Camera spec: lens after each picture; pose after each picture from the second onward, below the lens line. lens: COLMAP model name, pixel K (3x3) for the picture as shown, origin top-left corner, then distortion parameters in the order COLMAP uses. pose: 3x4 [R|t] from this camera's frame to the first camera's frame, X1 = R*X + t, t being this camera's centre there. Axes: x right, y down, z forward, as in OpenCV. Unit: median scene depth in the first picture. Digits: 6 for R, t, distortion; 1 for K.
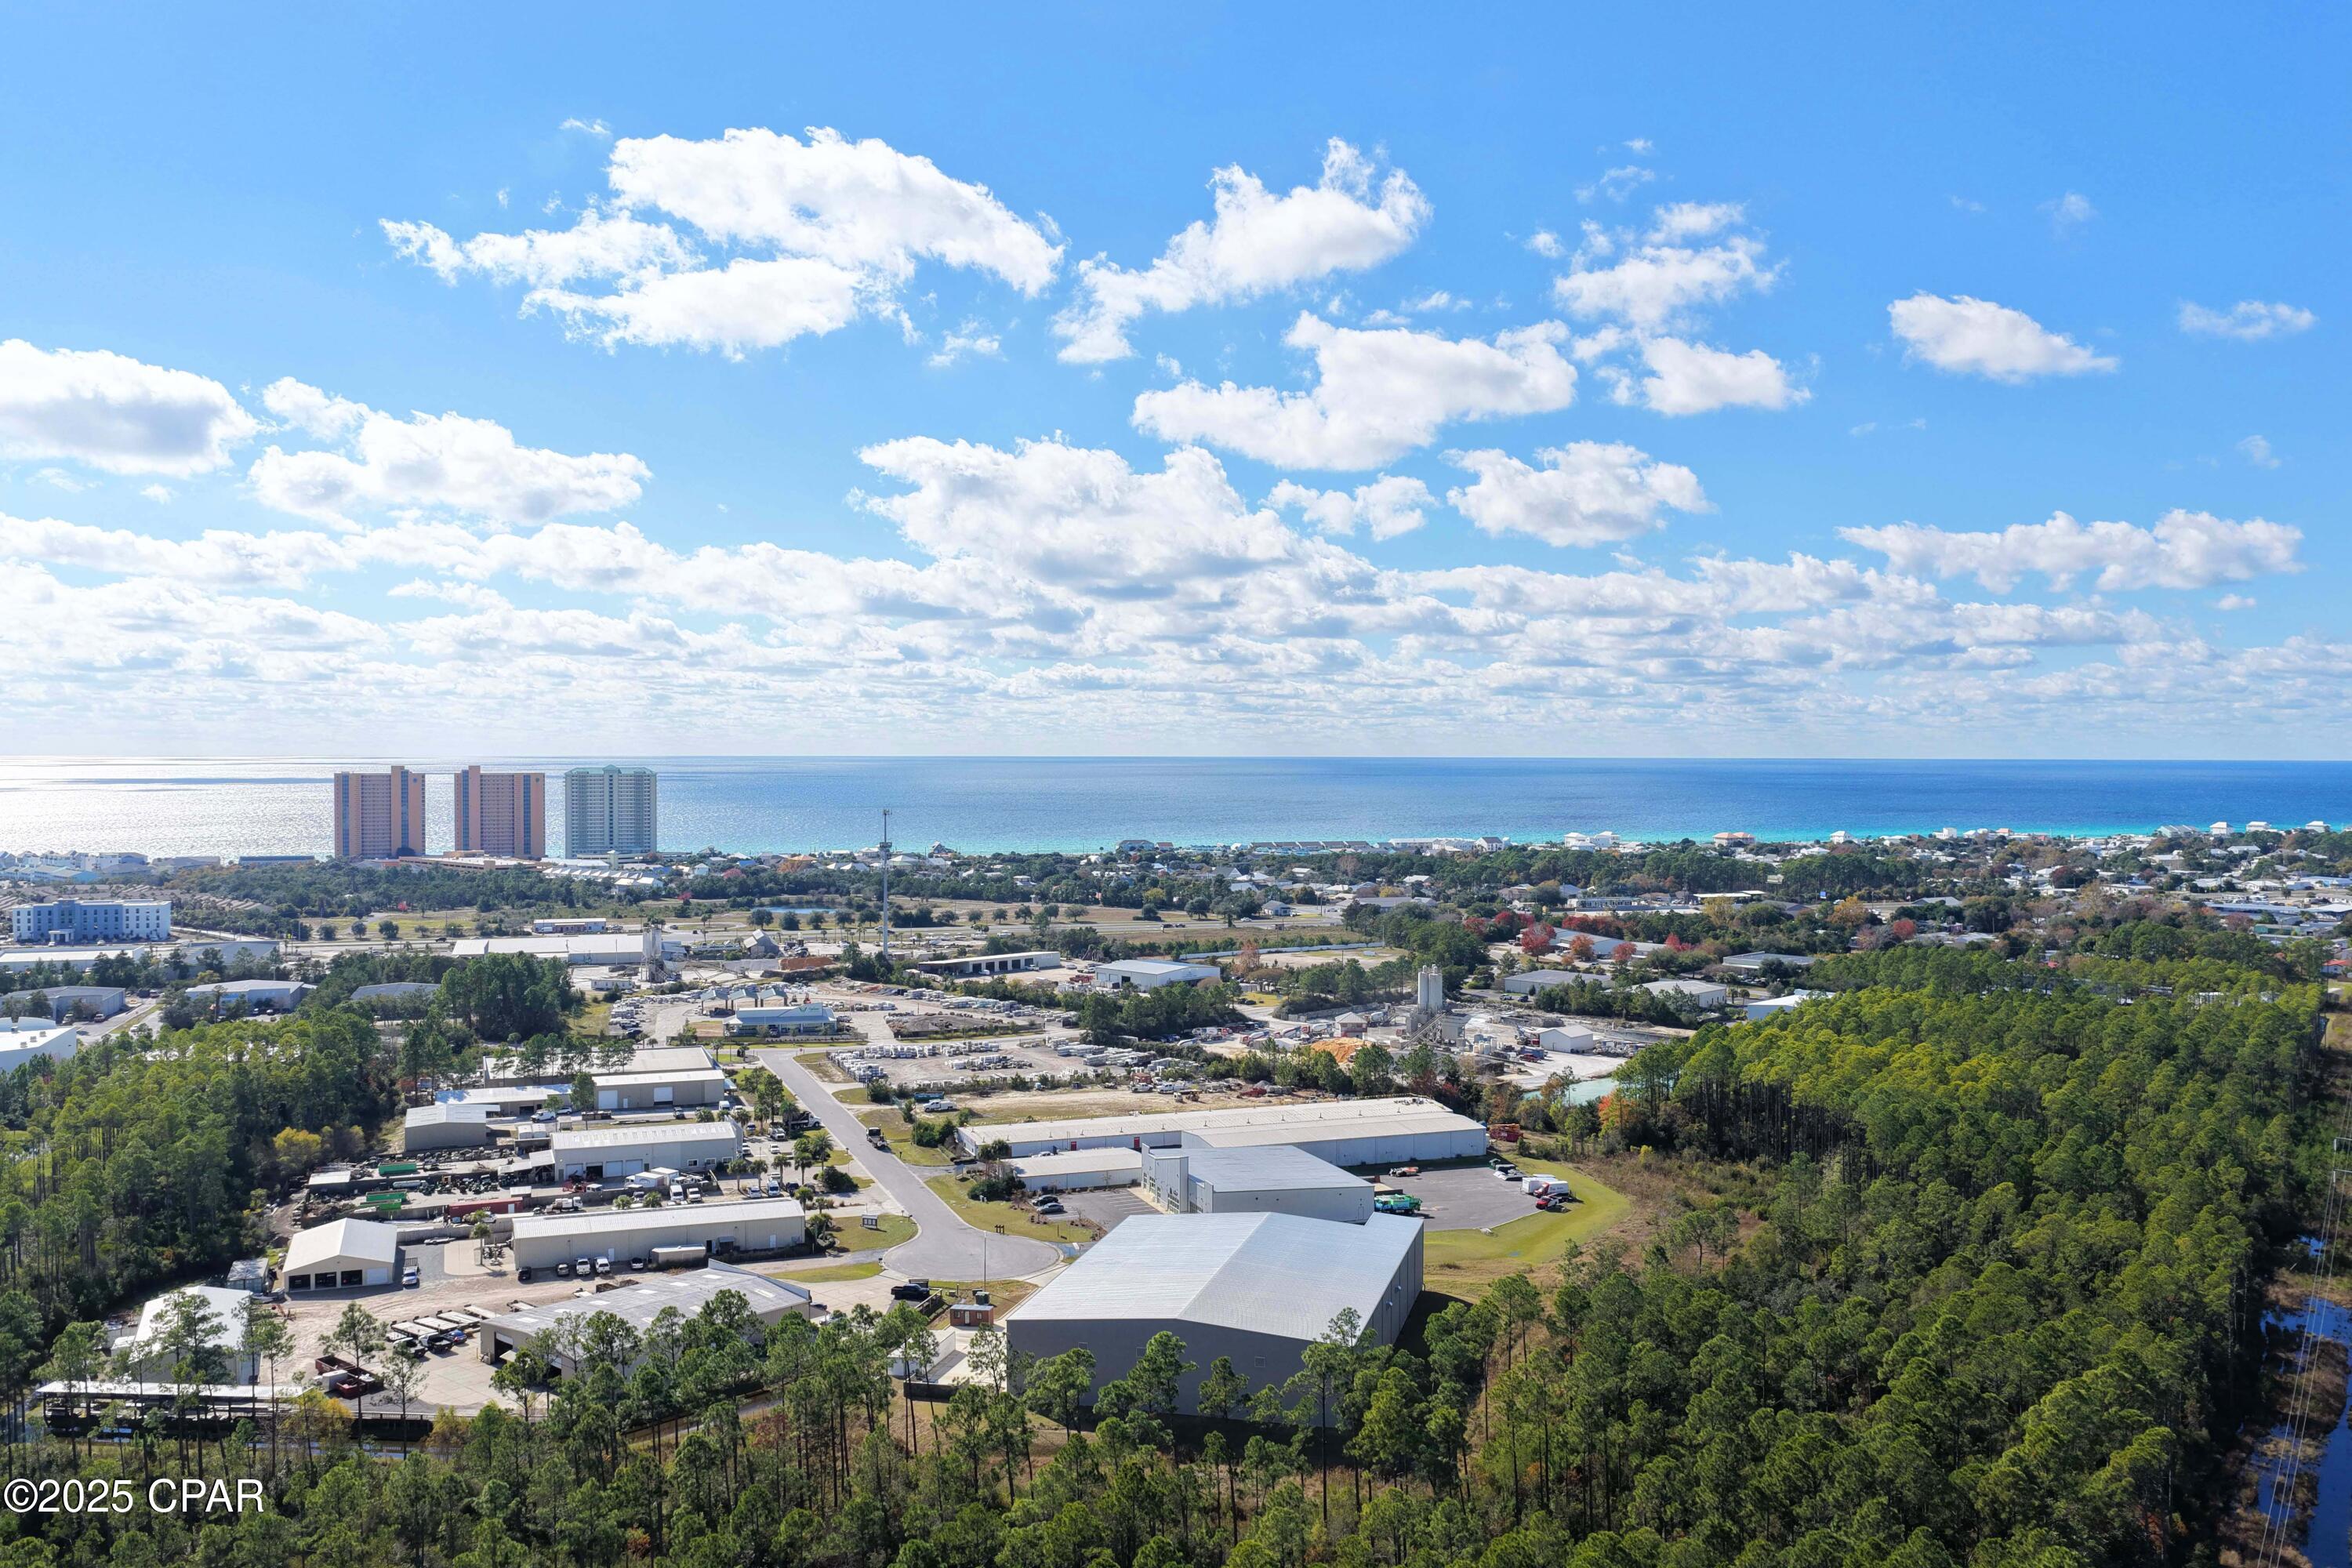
lens RADIAL K [[1928.0, 0, 1175.1], [0, 1928.0, 775.9], [0, 0, 1]] dist [-0.017479, 0.052280]
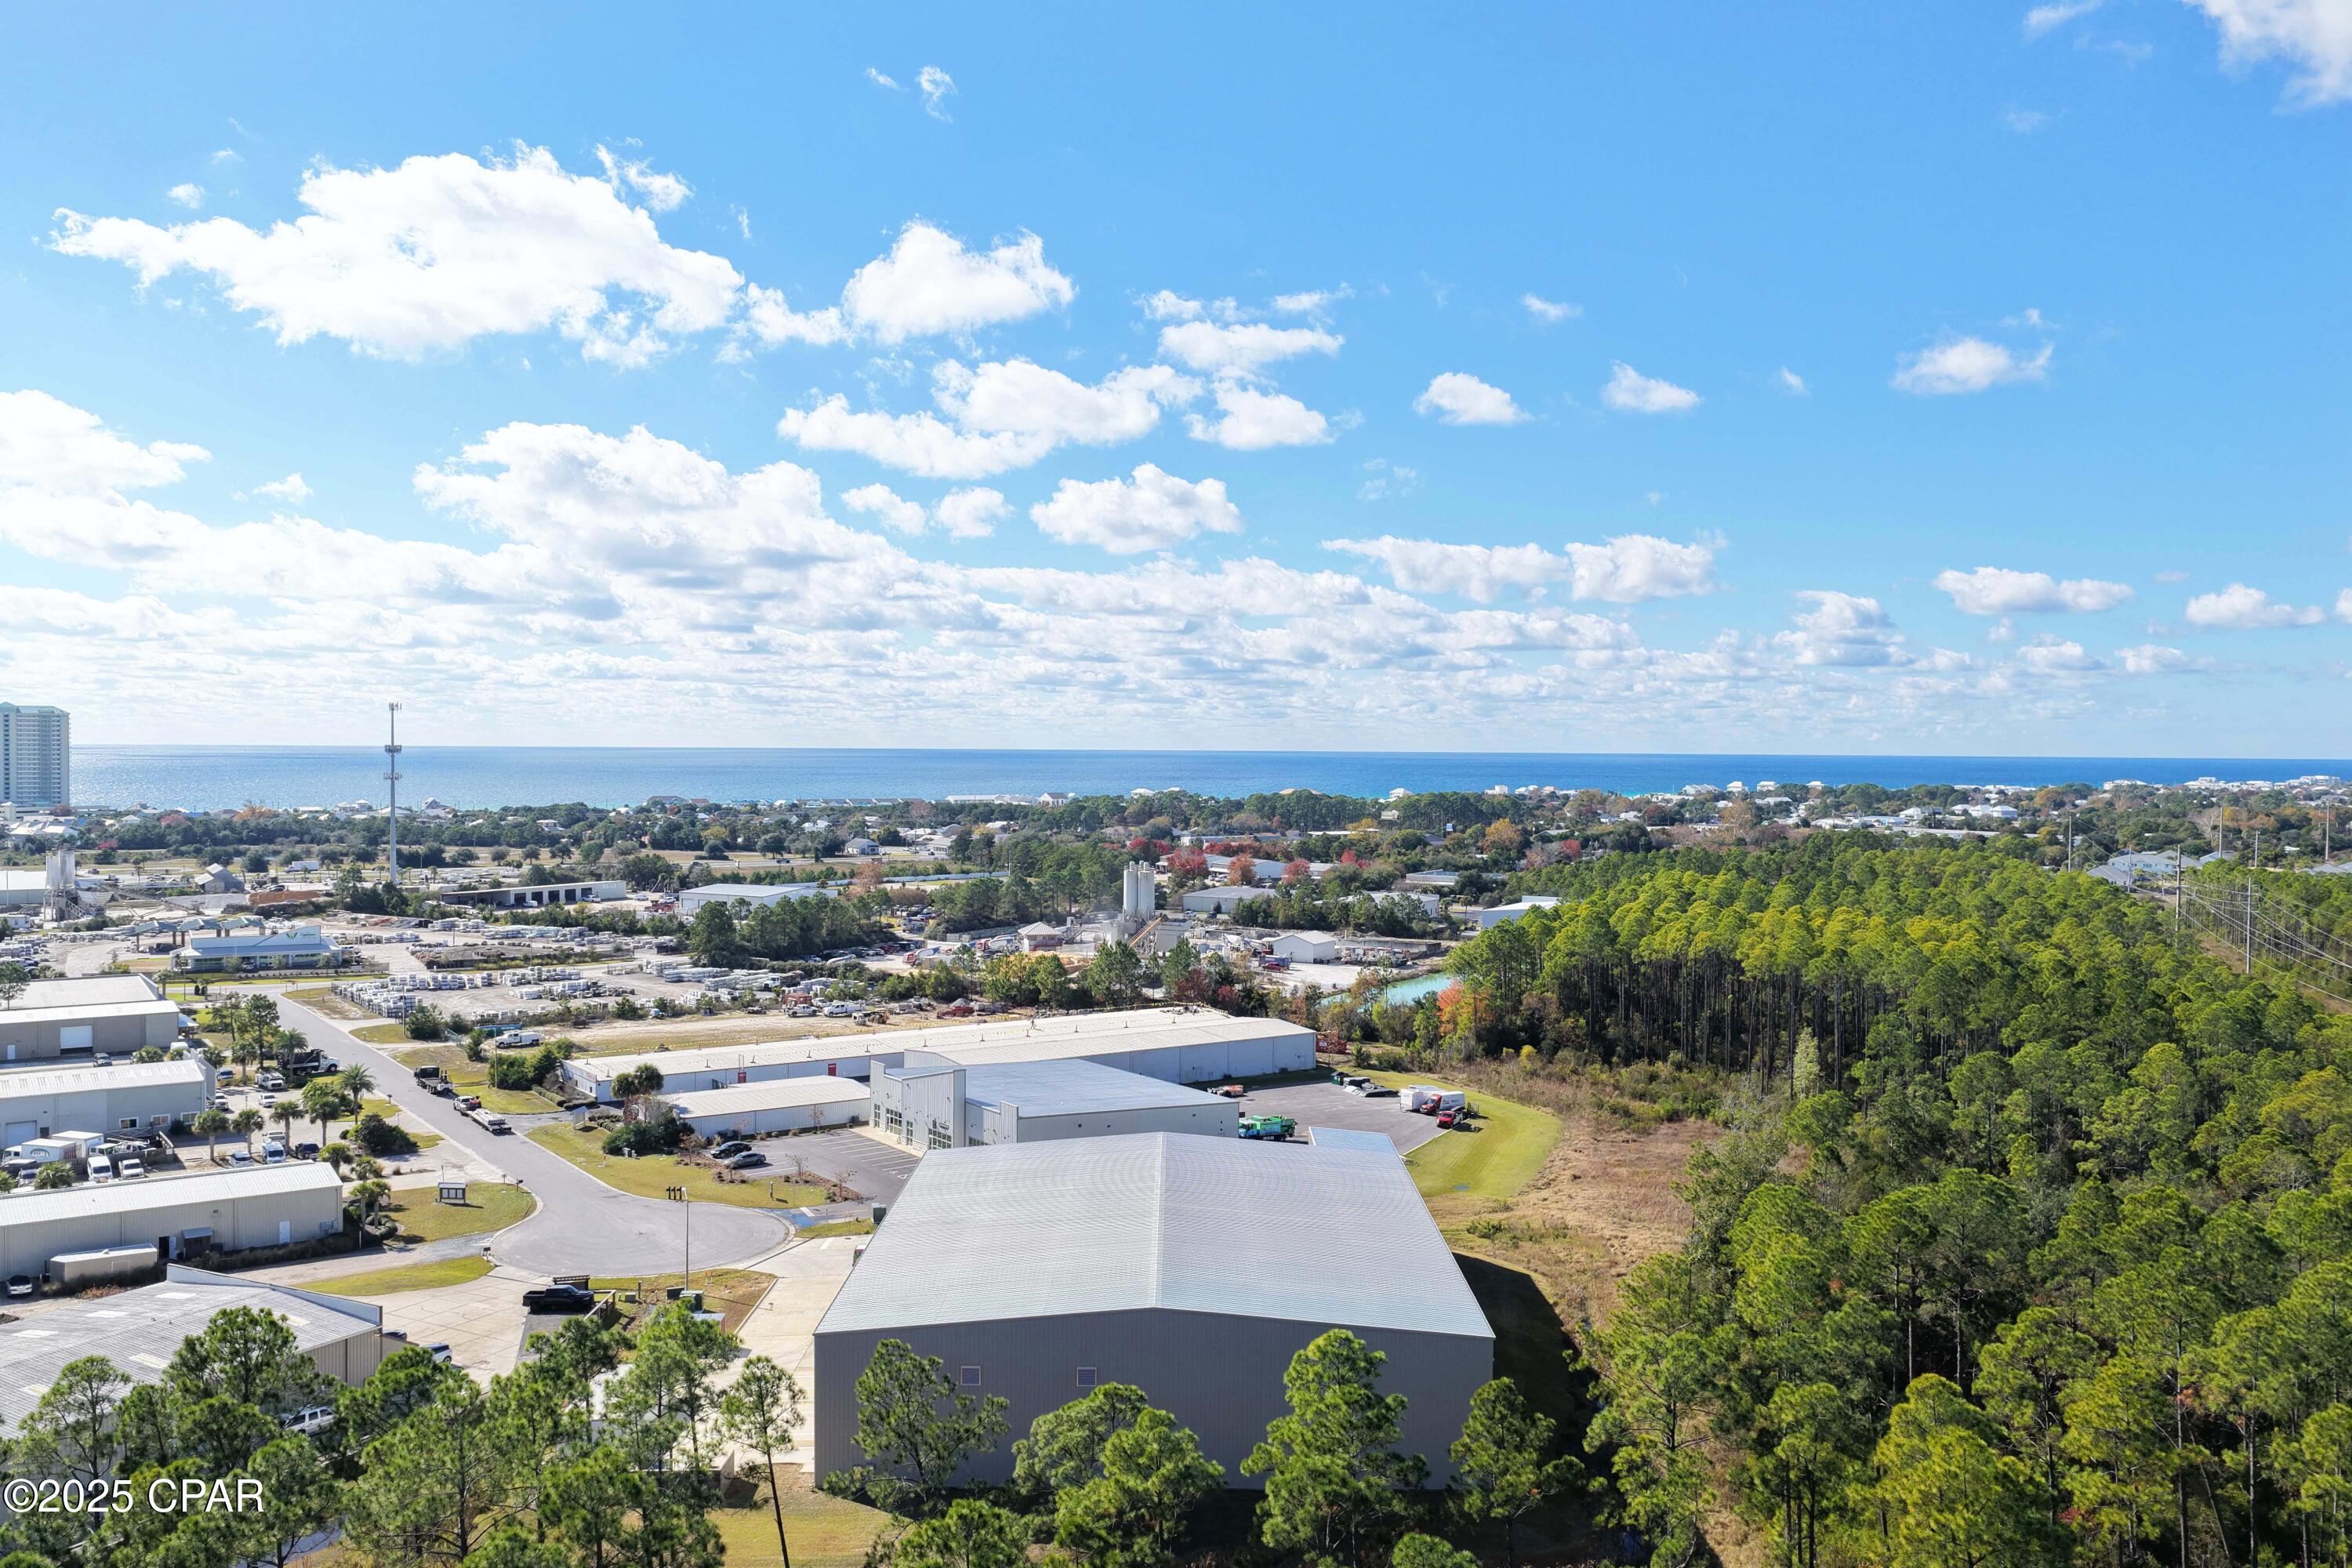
lens RADIAL K [[1928.0, 0, 1182.6], [0, 1928.0, 778.5], [0, 0, 1]] dist [-0.017479, 0.052280]
pose [[0.966349, 0.002351, 0.257225, -0.067326], [-0.003739, 0.999981, 0.004908, 0.070036], [-0.257208, -0.005705, 0.966339, 0.255604]]
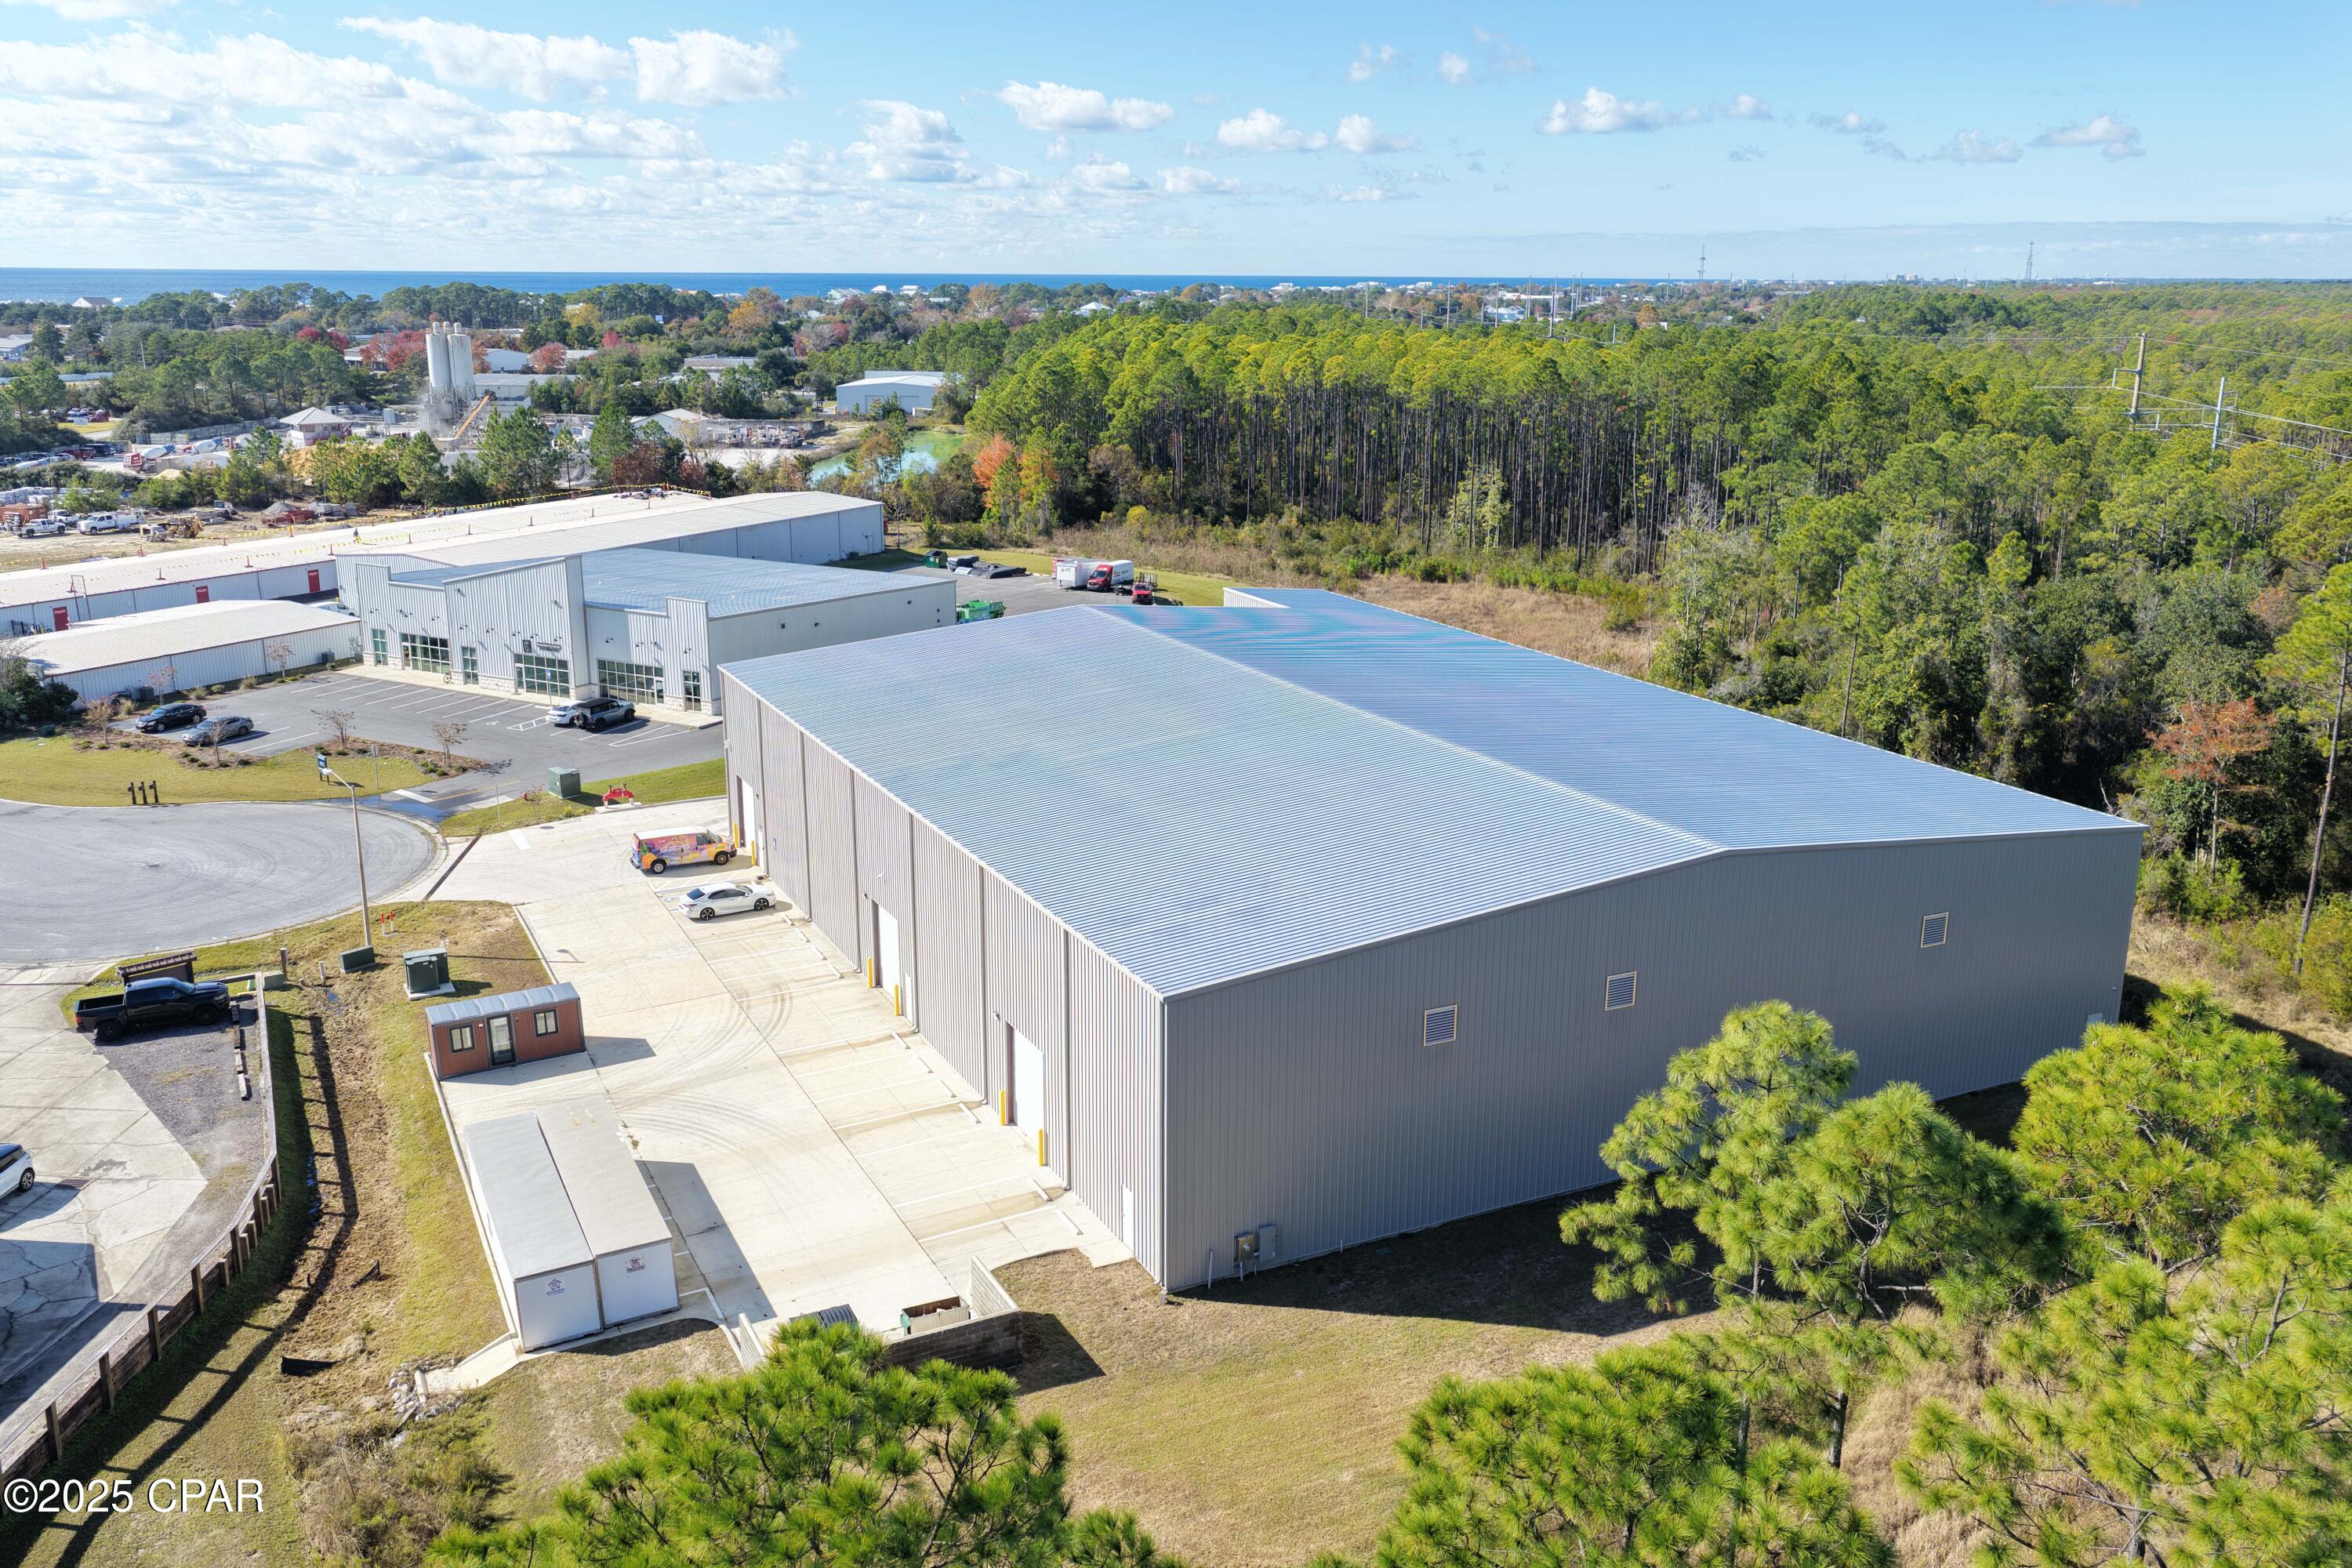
lens RADIAL K [[1928.0, 0, 1163.7], [0, 1928.0, 742.5], [0, 0, 1]] dist [-0.017479, 0.052280]
pose [[0.752574, -0.151078, 0.640943, -0.128526], [0.000759, 0.973525, 0.228581, 0.103633], [-0.658507, -0.171538, 0.732764, 0.440932]]
